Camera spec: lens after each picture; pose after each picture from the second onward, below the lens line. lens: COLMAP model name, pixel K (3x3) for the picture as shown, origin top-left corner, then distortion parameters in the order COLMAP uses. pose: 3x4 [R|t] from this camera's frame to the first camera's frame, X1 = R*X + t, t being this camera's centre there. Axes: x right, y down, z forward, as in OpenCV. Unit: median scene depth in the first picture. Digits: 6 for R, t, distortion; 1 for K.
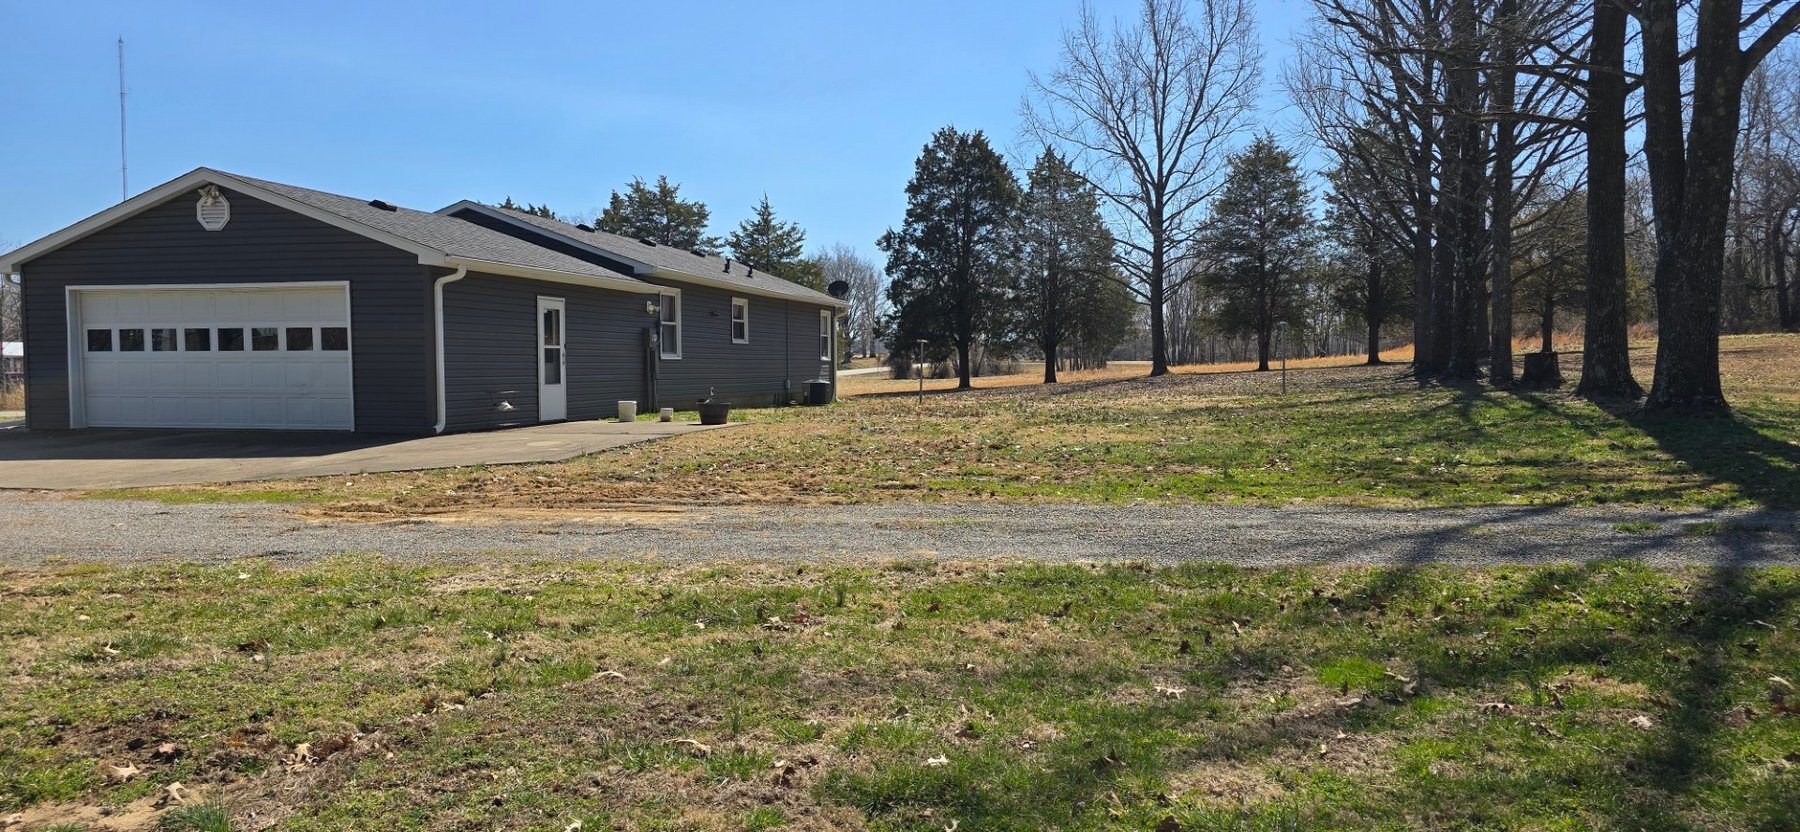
lens RADIAL K [[1145.1, 0, 900.0], [0, 1145.1, 416.0], [0, 0, 1]] dist [0.009388, 0.002282]
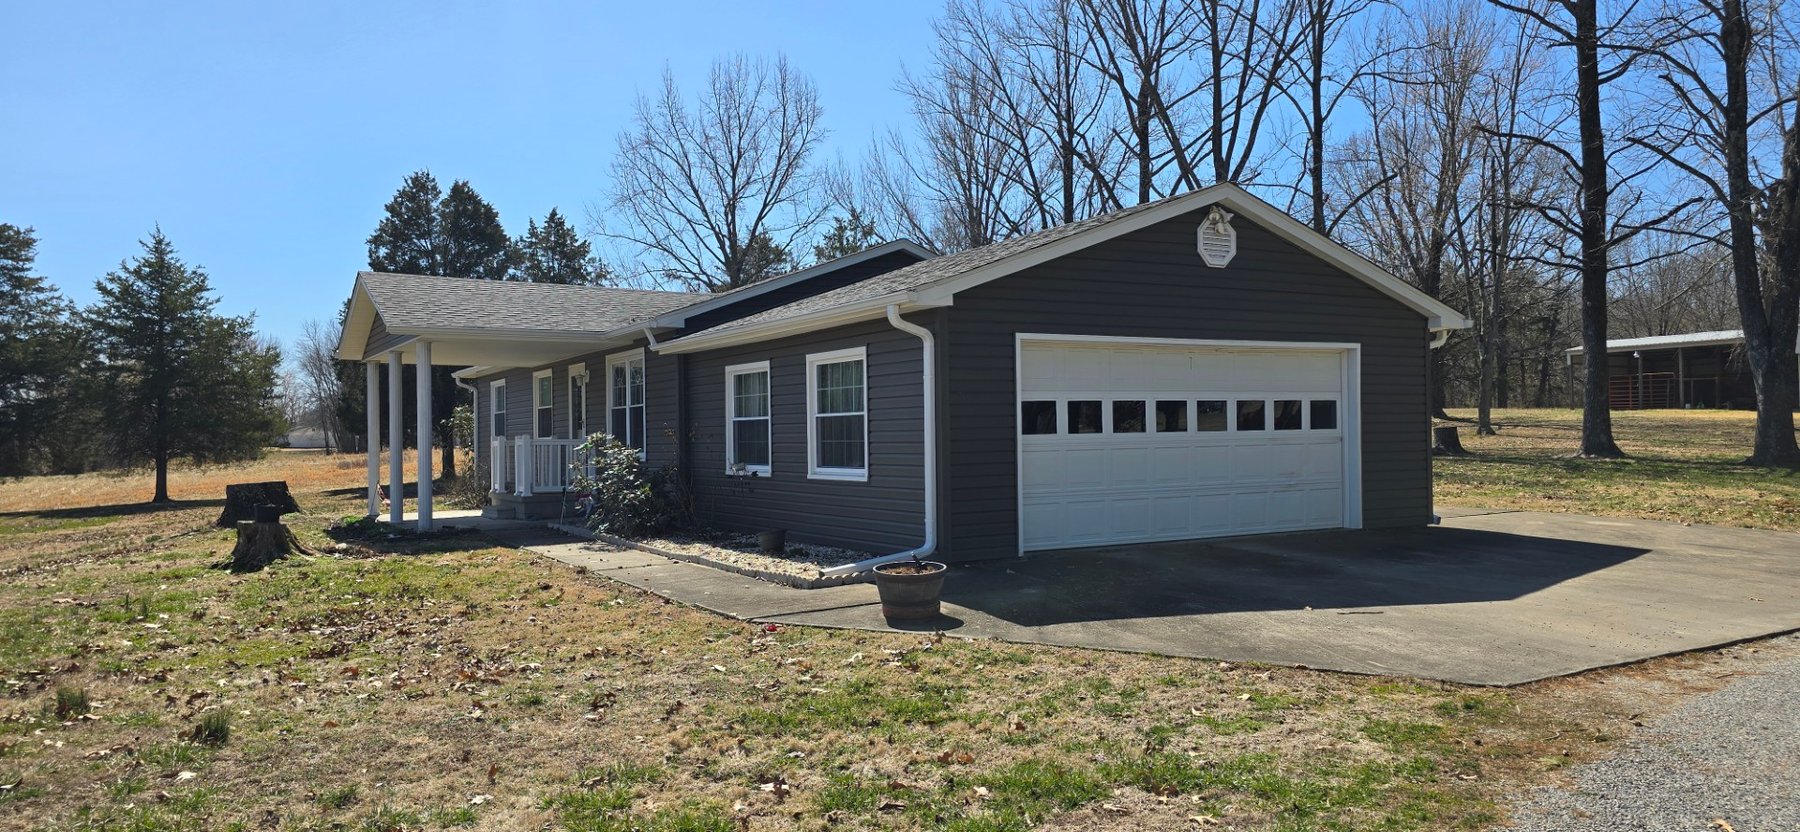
lens RADIAL K [[1176.4, 0, 898.4], [0, 1176.4, 438.2], [0, 0, 1]] dist [0.036784, -0.002829]
pose [[0.738378, -0.011646, 0.674286, -1.215235], [0.048530, 0.998176, -0.035903, -0.034214], [-0.672638, 0.059233, 0.737597, 0.568113]]
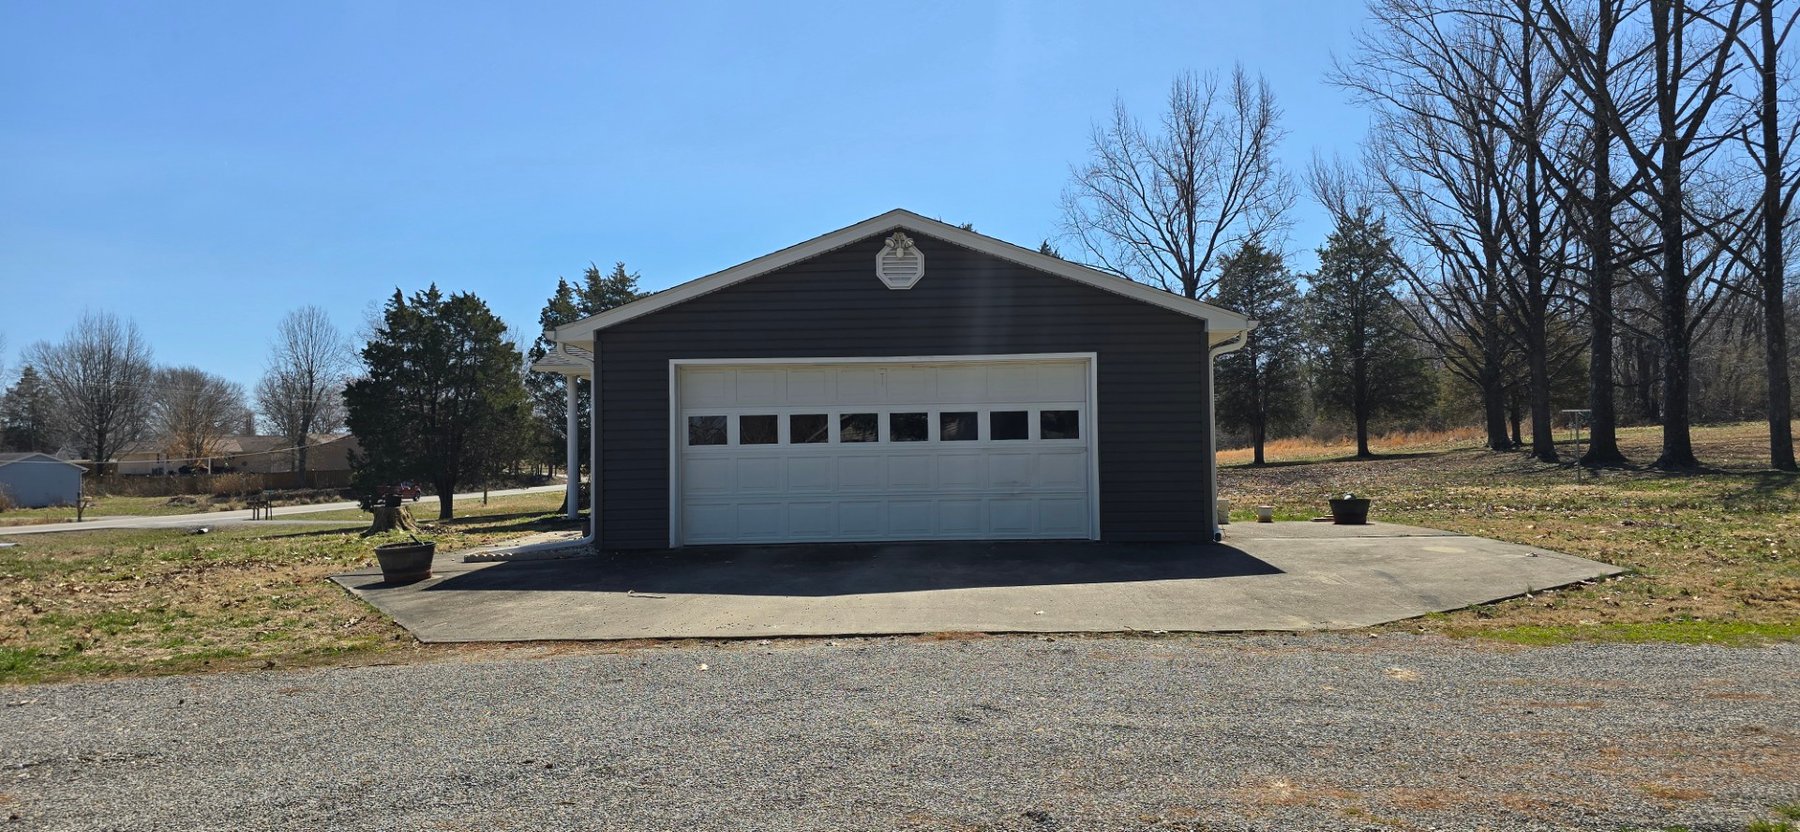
lens RADIAL K [[1130.1, 0, 900.0], [0, 1130.1, 416.0], [0, 0, 1]] dist [0.102753, -0.097092]
pose [[0.978193, -0.006756, 0.207588, -0.733955], [0.024648, 0.996184, -0.083725, -0.009436], [-0.206230, 0.087015, 0.974627, 0.242977]]
